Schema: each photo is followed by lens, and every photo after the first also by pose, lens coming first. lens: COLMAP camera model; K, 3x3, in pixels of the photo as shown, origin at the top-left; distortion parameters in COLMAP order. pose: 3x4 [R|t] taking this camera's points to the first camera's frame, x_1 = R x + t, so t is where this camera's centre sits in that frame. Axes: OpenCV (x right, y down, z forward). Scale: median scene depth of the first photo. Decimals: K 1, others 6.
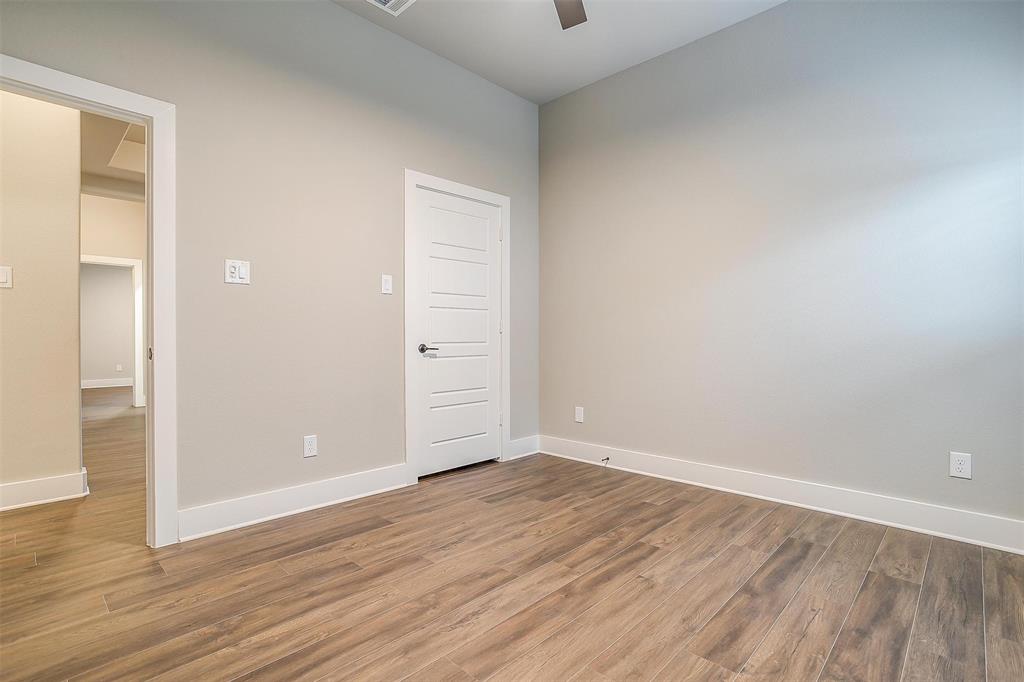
lens RADIAL K [[493.8, 0, 512.2], [0, 493.8, 333.5], [0, 0, 1]] dist [-0.027563, 0.007415]
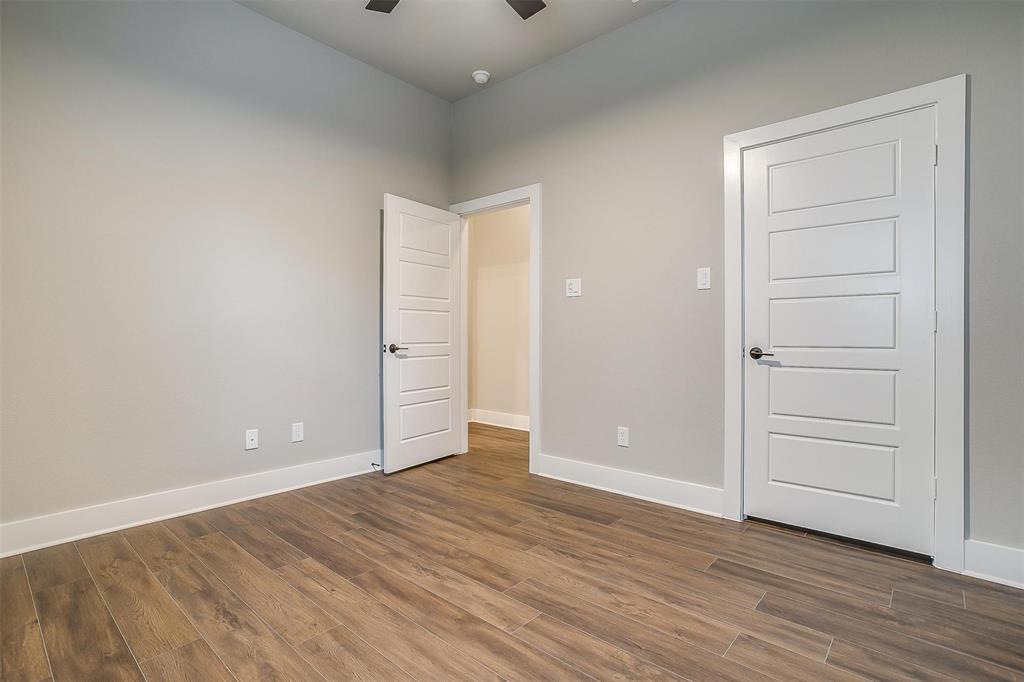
lens RADIAL K [[493.8, 0, 512.0], [0, 493.8, 346.0], [0, 0, 1]] dist [-0.027563, 0.007415]
pose [[0.038257, 0.012207, -0.999193, 0.798077], [0.005254, 0.999909, 0.012417, 0.012944], [0.999254, -0.005725, 0.038189, 0.836304]]
